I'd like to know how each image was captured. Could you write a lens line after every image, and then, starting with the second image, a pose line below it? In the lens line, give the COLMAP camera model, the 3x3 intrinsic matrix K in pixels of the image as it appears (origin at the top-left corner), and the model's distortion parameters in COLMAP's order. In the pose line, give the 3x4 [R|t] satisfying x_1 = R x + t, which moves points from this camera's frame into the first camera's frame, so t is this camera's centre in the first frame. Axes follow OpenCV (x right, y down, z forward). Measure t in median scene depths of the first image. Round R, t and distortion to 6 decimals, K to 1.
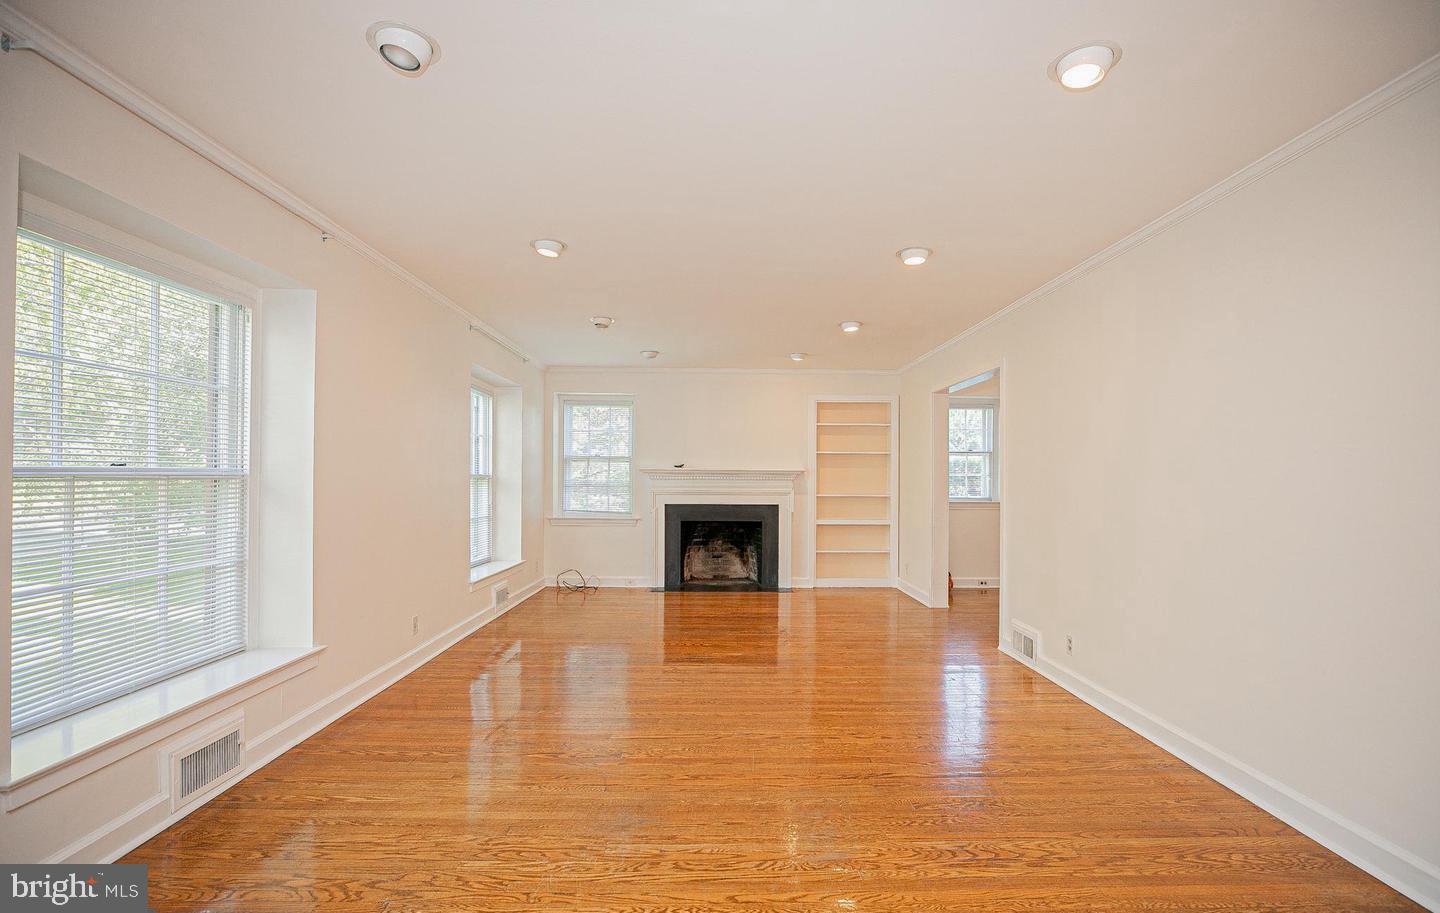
lens RADIAL K [[656.5, 0, 720.6], [0, 656.5, 471.0], [0, 0, 1]] dist [-0.043699, 0.017666]
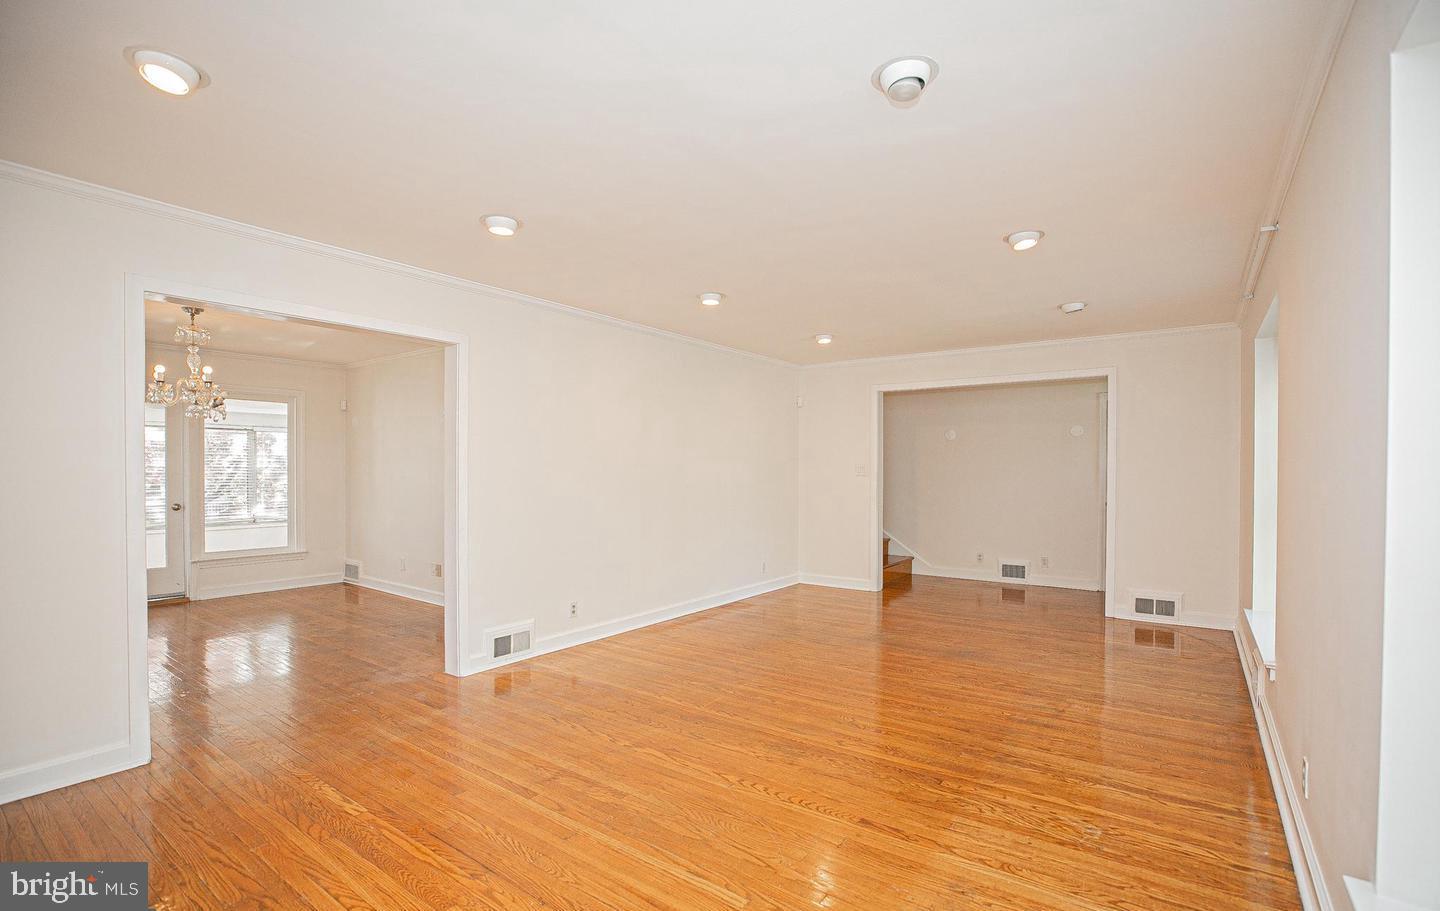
lens RADIAL K [[656.5, 0, 720.6], [0, 656.5, 470.0], [0, 0, 1]] dist [-0.043699, 0.017666]
pose [[-0.801550, -0.008748, 0.597863, -0.465400], [-0.011064, 0.999939, -0.000203, -0.002201], [-0.597825, -0.006778, -0.801598, 1.959755]]
